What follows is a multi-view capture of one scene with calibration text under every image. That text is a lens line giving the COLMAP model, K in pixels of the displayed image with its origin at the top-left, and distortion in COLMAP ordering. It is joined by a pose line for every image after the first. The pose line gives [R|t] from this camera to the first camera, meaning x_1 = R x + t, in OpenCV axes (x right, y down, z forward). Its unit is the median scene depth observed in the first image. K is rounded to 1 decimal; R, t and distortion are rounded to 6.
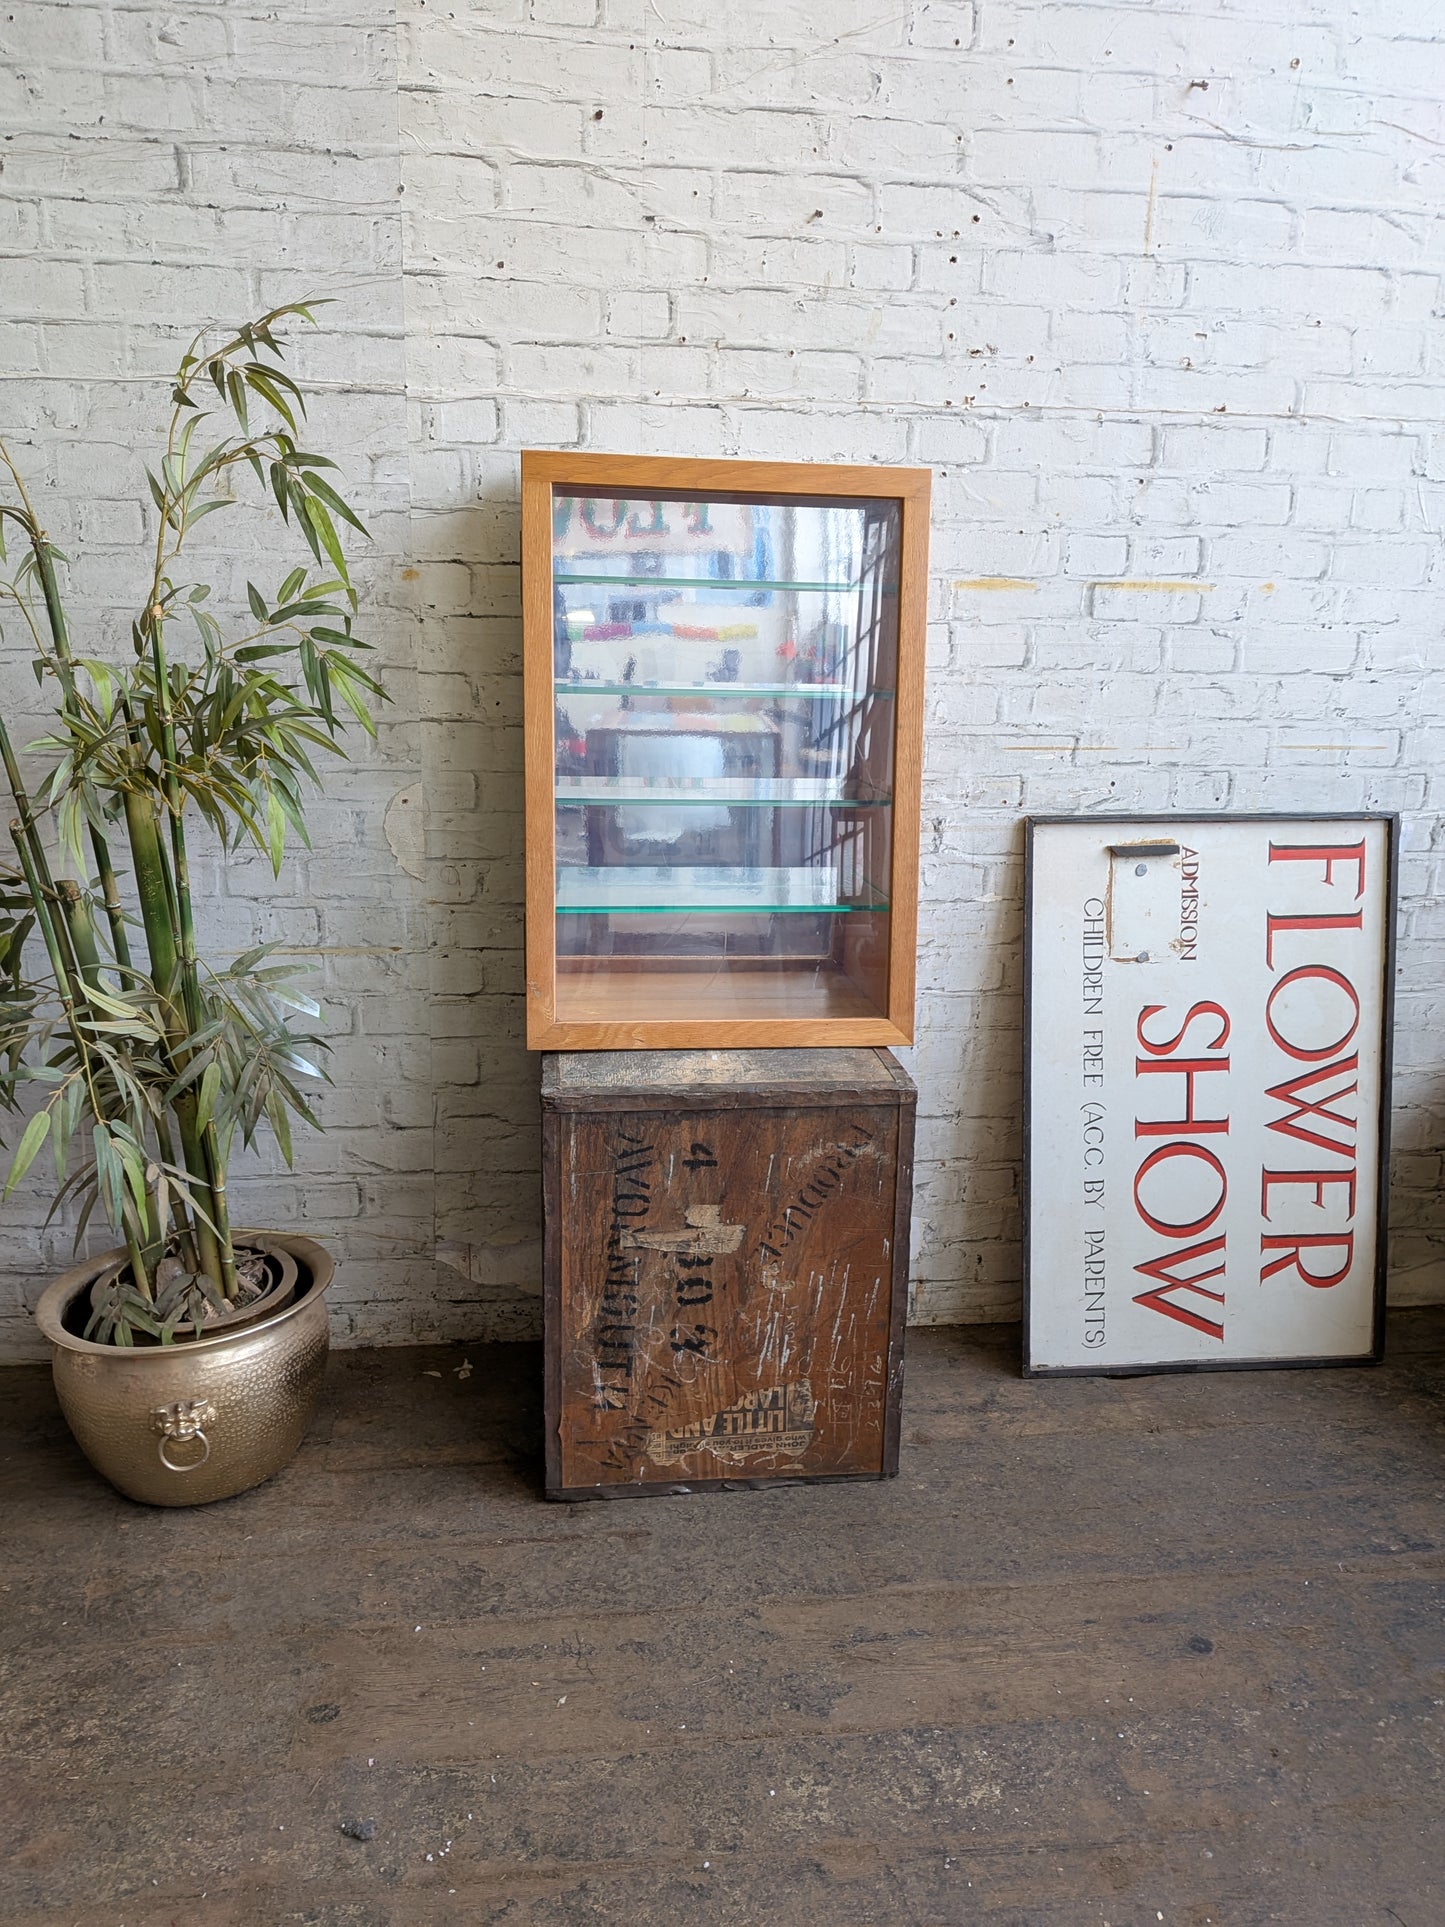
lens RADIAL K [[1391.6, 0, 722.5], [0, 1391.6, 963.5], [0, 0, 1]] dist [0.125951, -0.279863]
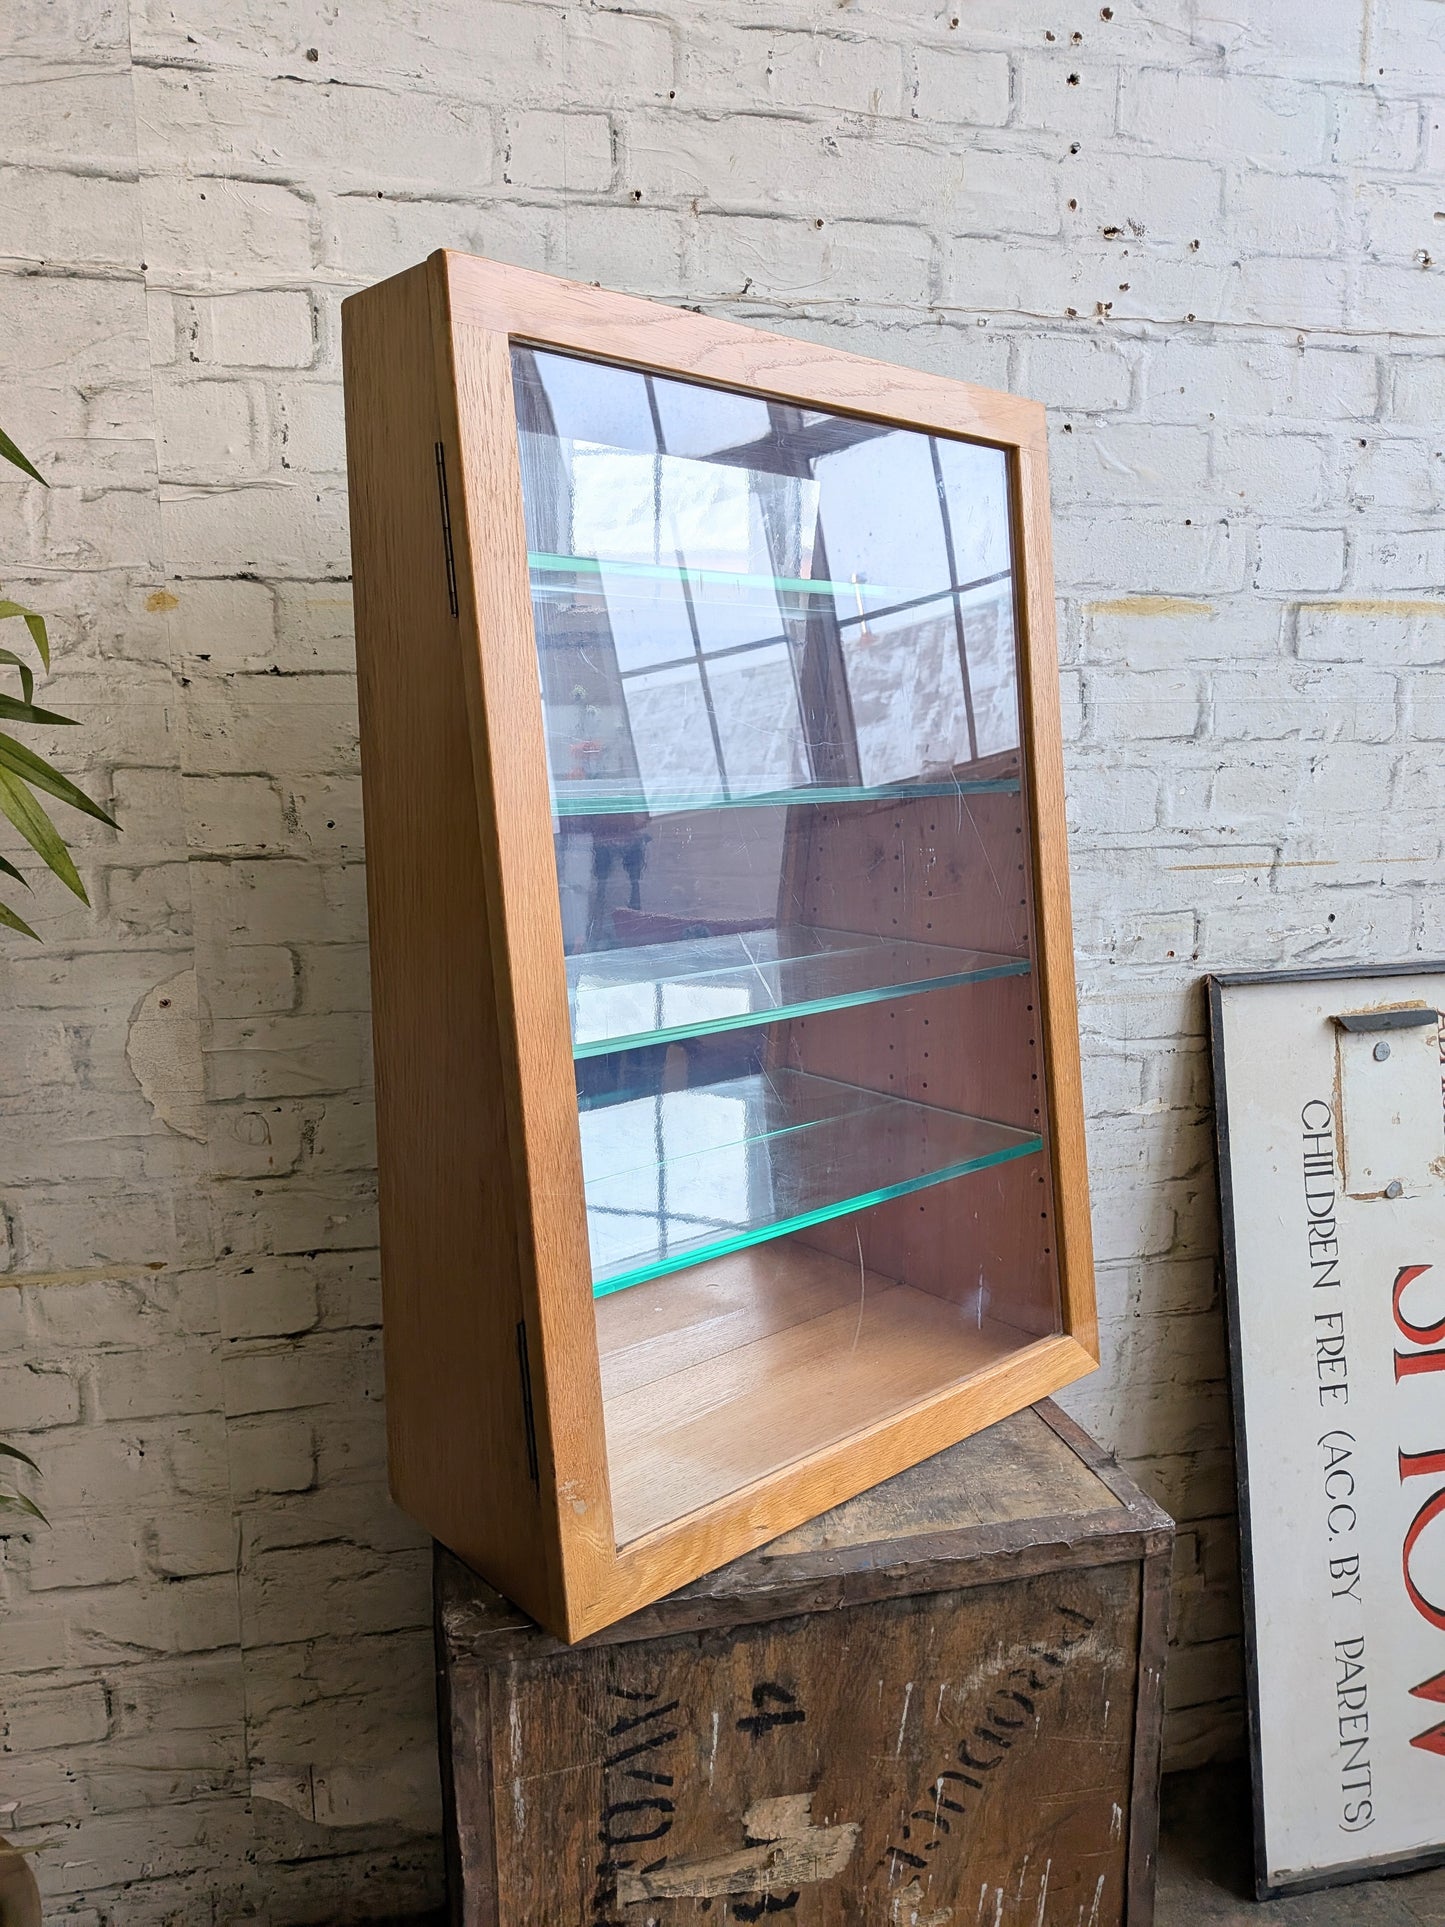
lens RADIAL K [[1381.1, 0, 703.9], [0, 1381.1, 967.0], [0, 0, 1]] dist [0.050831, -0.091100]
pose [[0.994226, -0.045573, 0.097153, -0.067956], [0.053603, 0.995214, -0.081707, -0.075323], [-0.092964, 0.086443, 0.991910, 0.440158]]
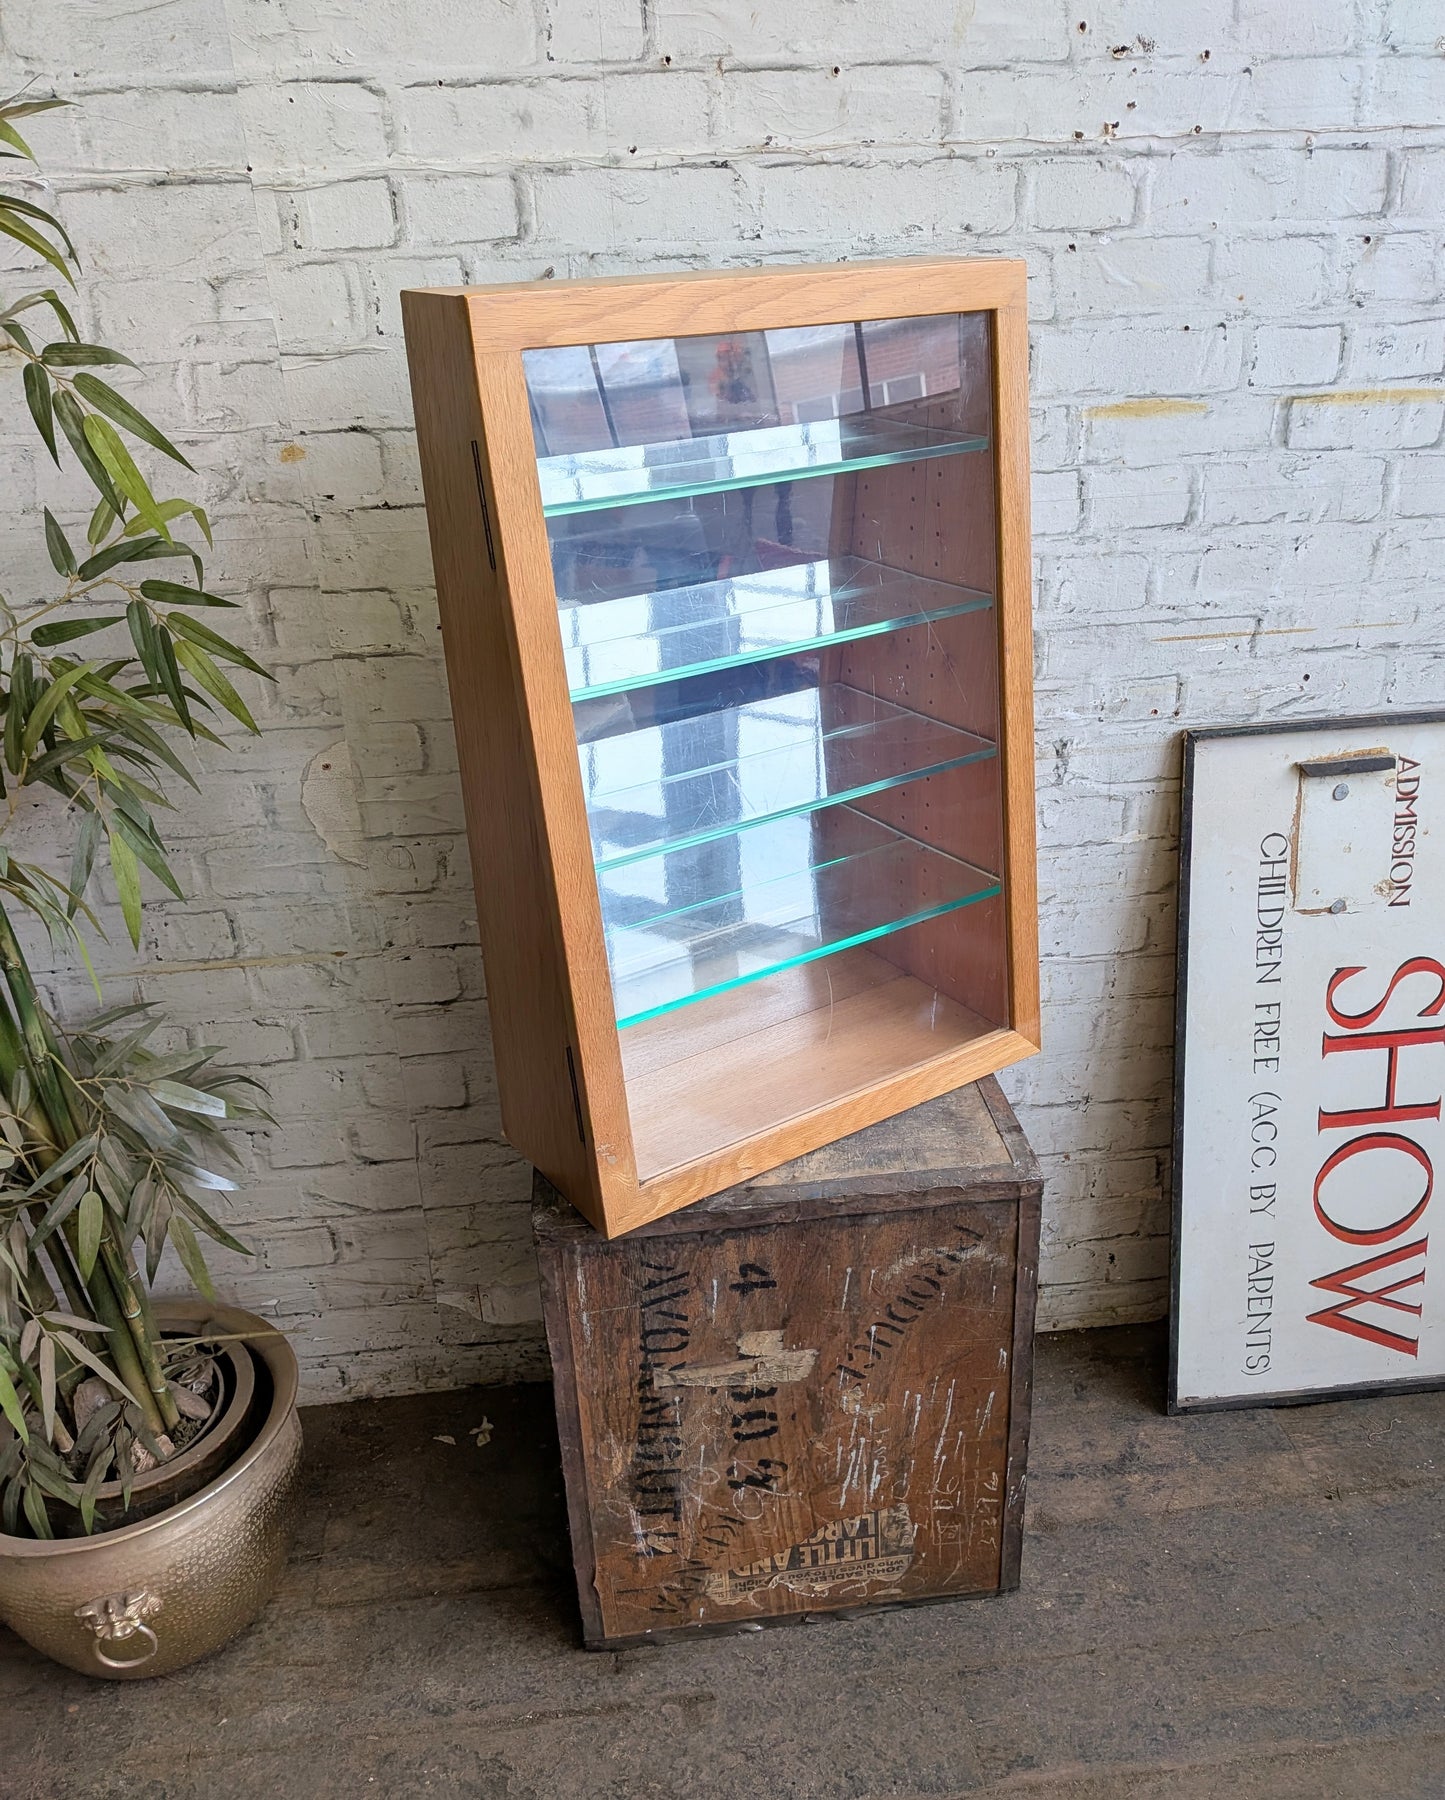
lens RADIAL K [[1471.8, 0, 761.4], [0, 1471.8, 936.0], [0, 0, 1]] dist [0.079001, -0.141223]
pose [[0.998699, -0.041952, -0.028985, 0.017373], [0.047212, 0.975520, 0.214781, -0.188174], [0.019265, -0.215870, 0.976232, 0.241098]]
